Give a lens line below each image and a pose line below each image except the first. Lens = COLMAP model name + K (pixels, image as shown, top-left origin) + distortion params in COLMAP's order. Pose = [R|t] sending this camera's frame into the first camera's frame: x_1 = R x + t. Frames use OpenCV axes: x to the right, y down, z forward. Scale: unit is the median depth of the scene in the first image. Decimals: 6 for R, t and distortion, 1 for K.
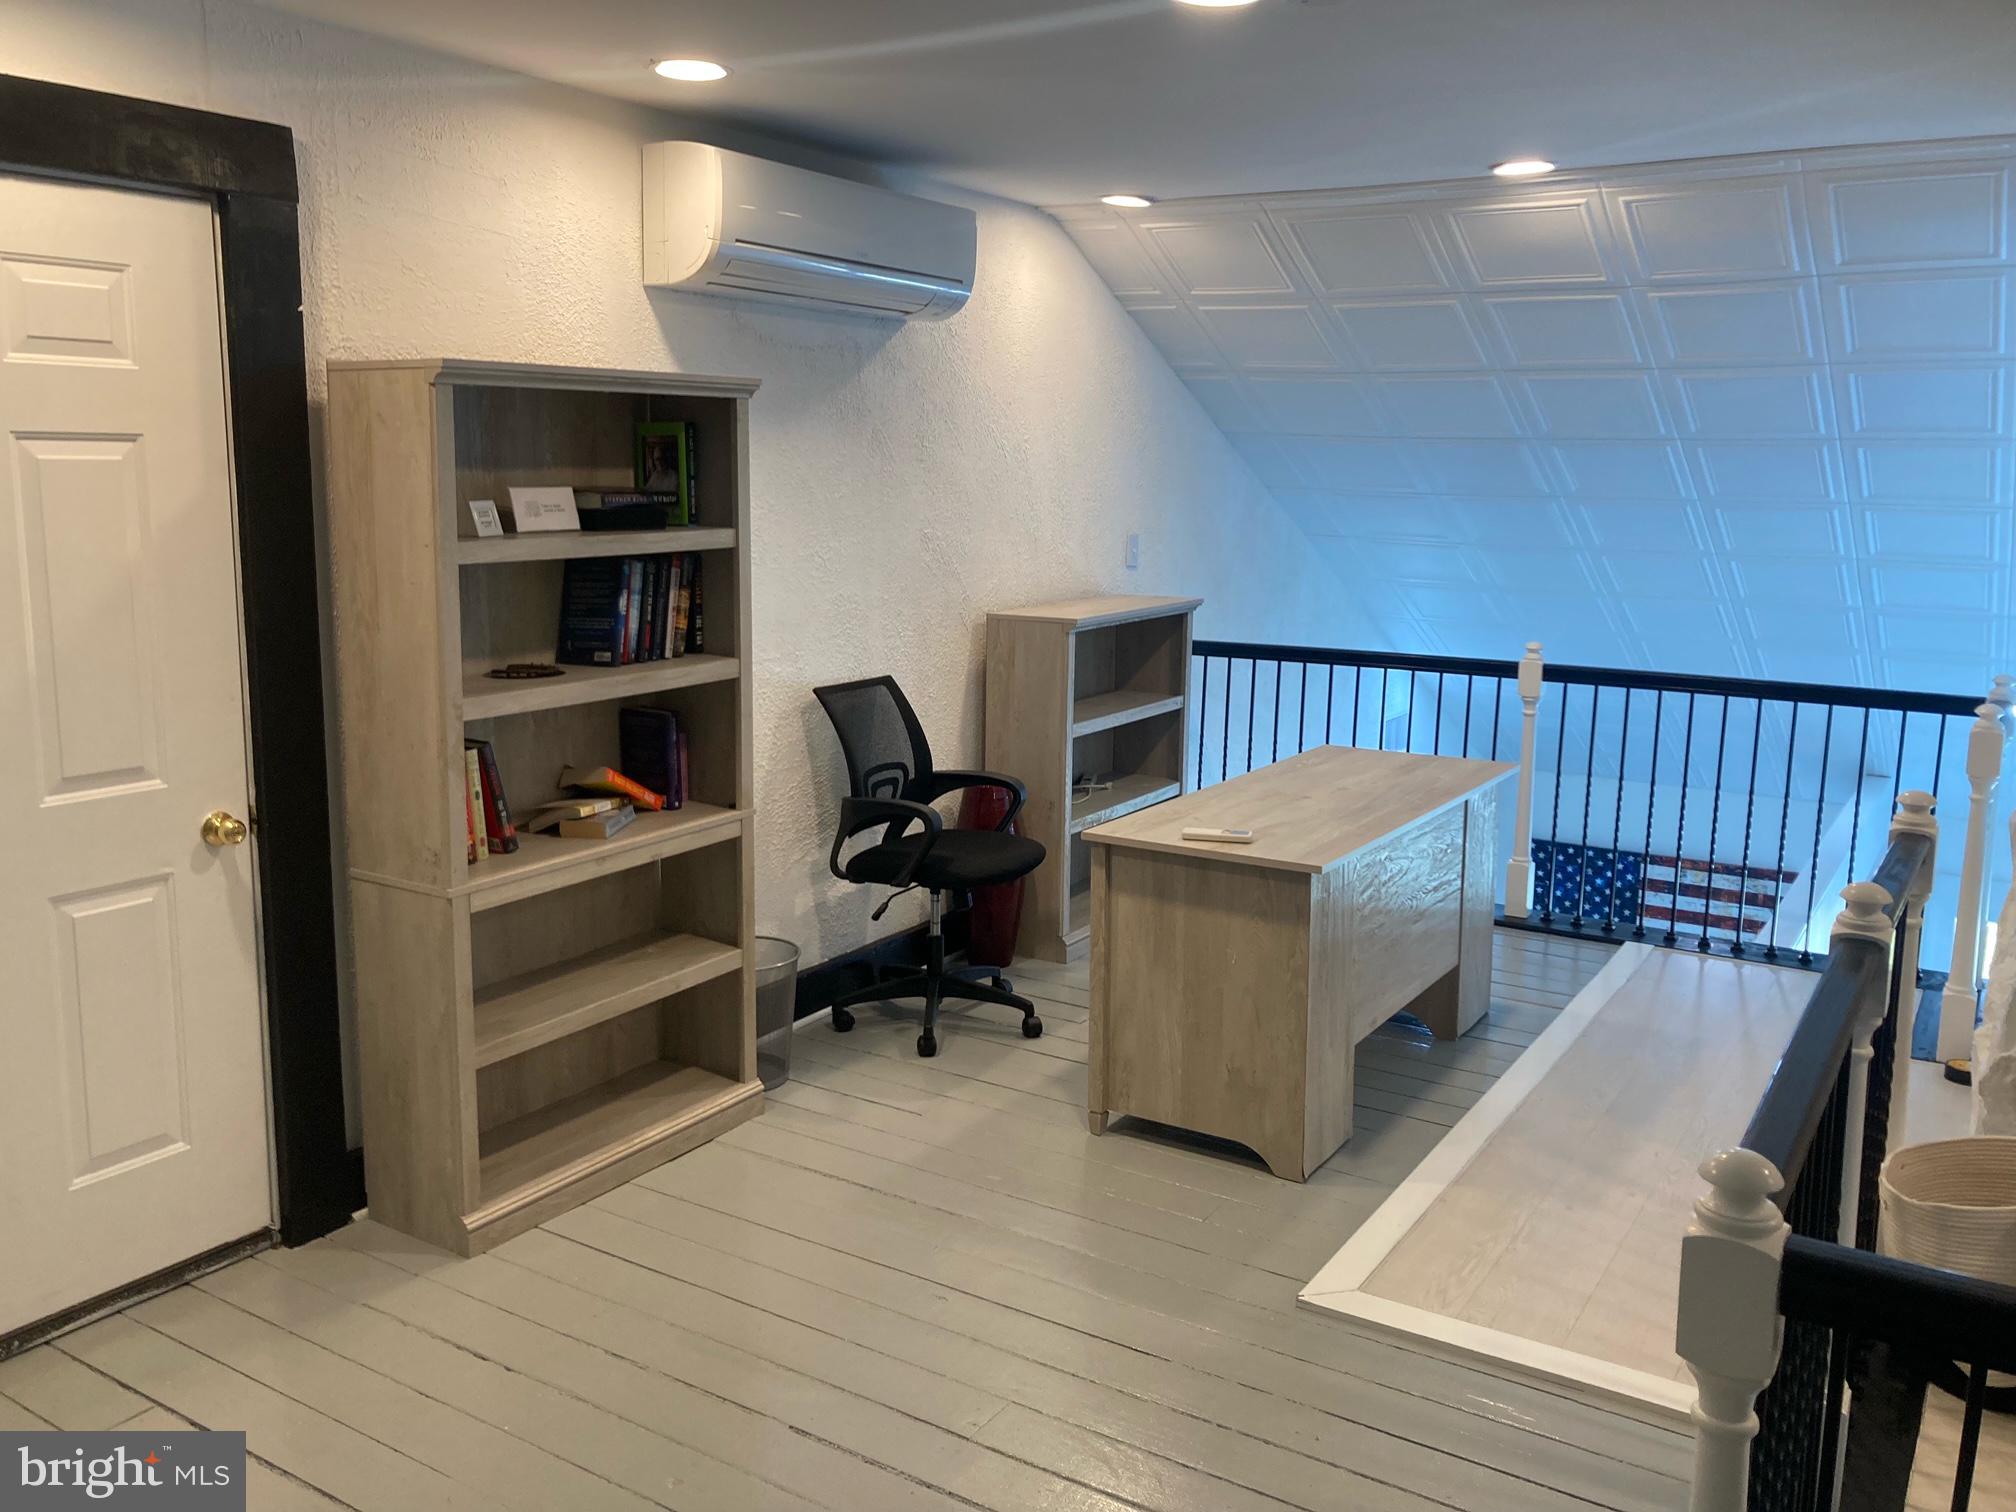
lens RADIAL K [[1649.9, 0, 1009.5], [0, 1649.9, 717.6], [0, 0, 1]] dist [-0.005388, 0.000519]
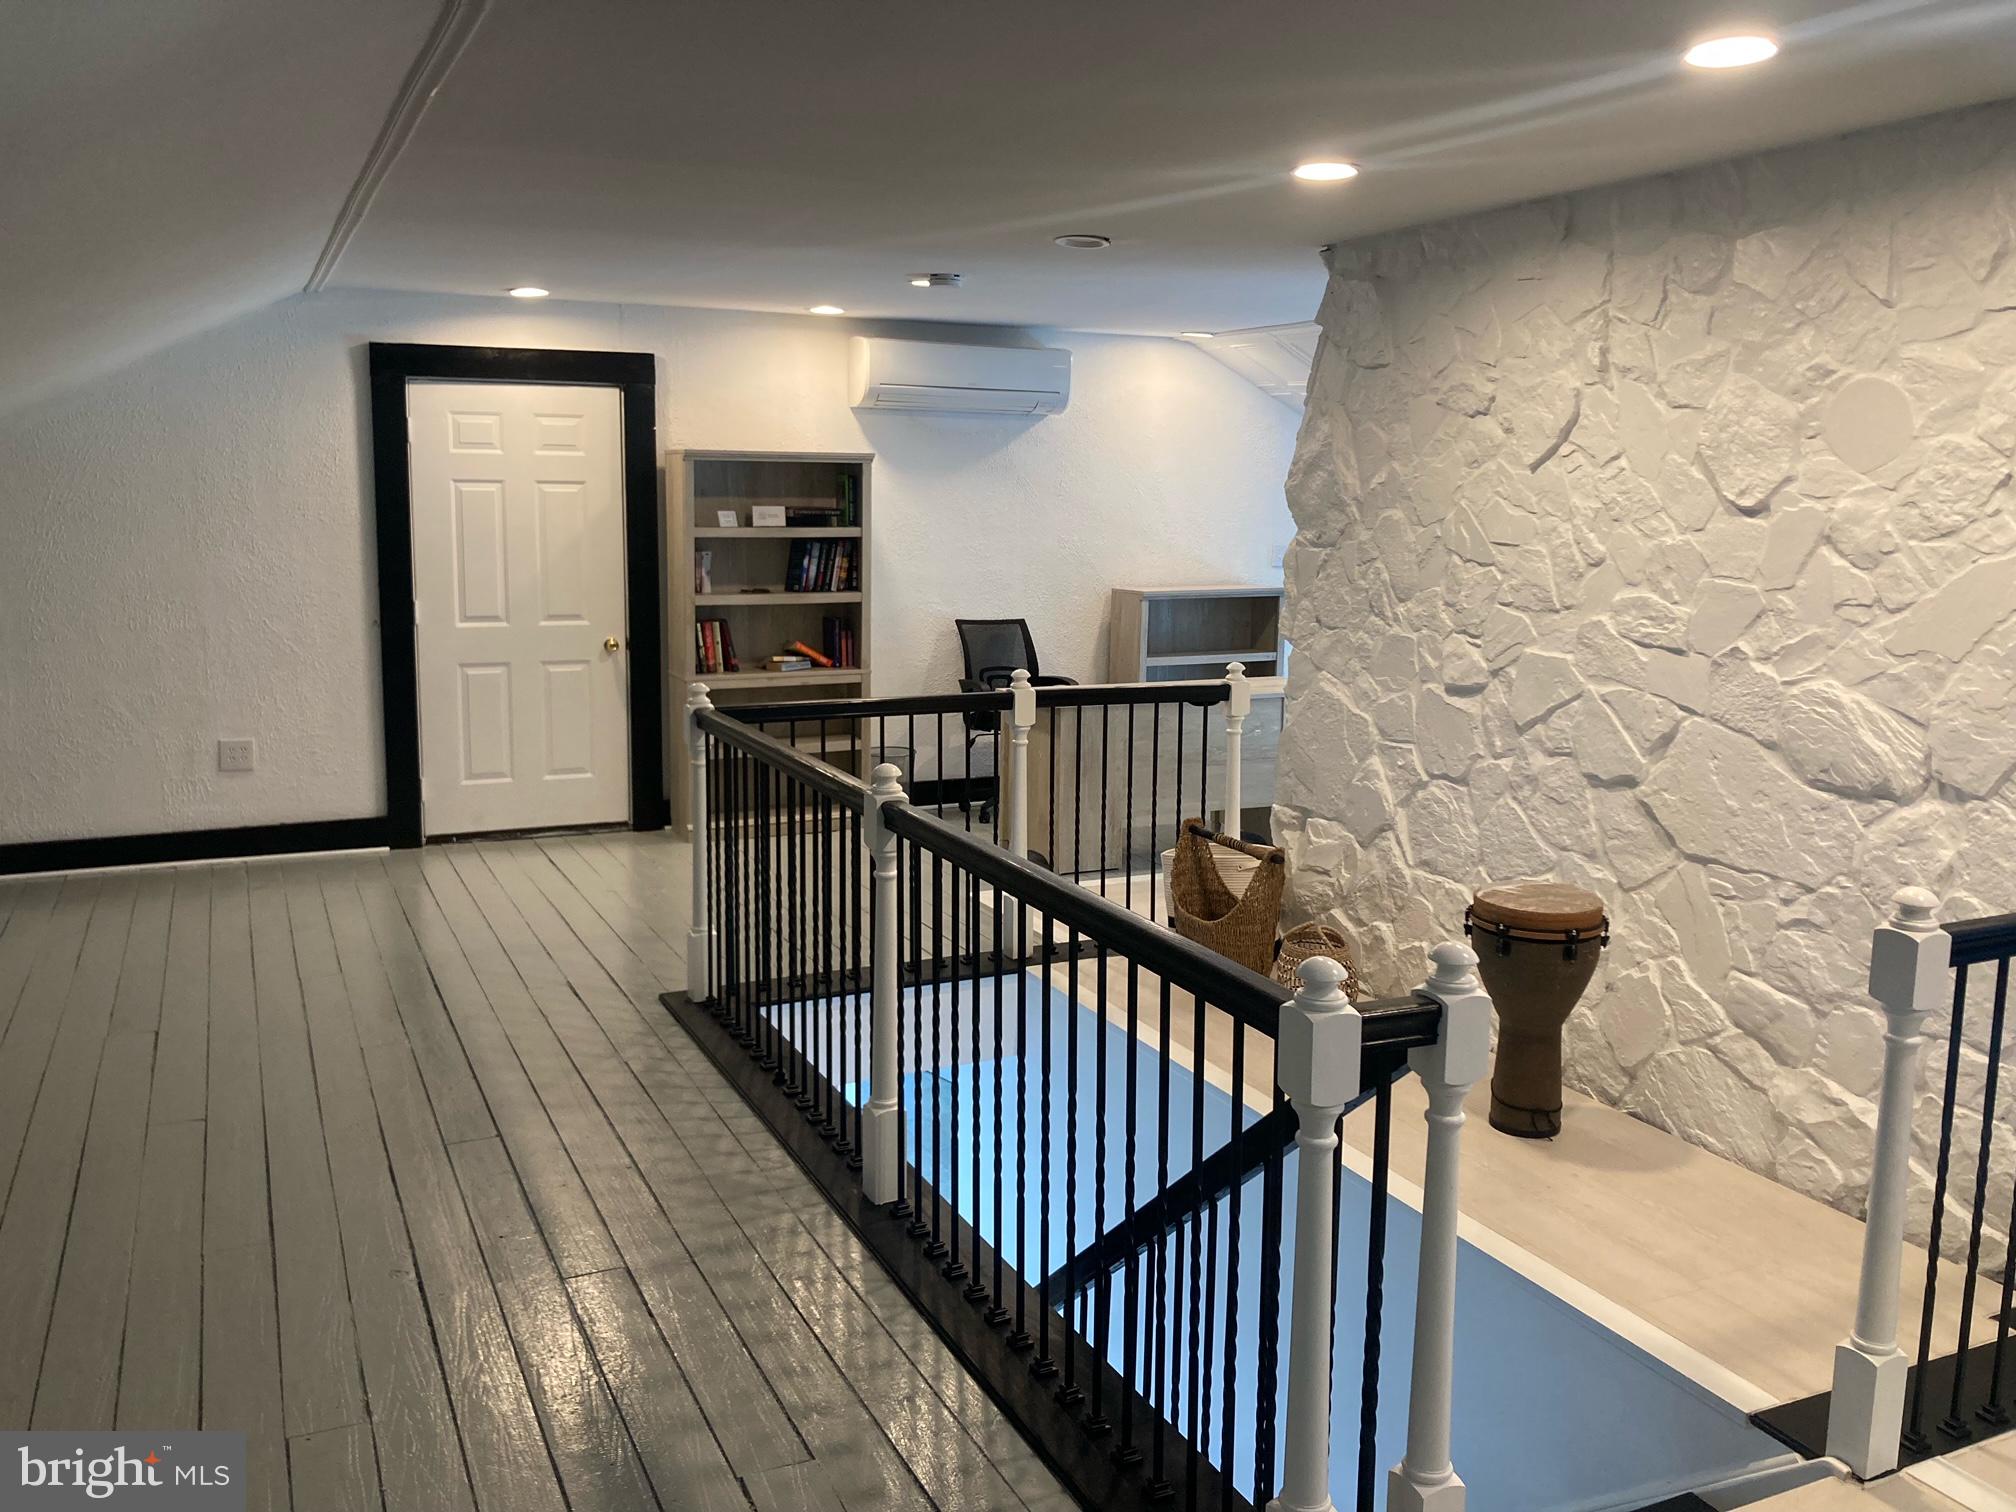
lens RADIAL K [[1664.6, 0, 1008.0], [0, 1664.6, 756.0], [0, 0, 1]] dist [-0.011111, 0.053948]
pose [[0.840205, 0.085151, -0.535542, 1.151310], [-0.088429, 0.995889, 0.019611, 0.113152], [0.535011, 0.030880, 0.844281, -0.642616]]
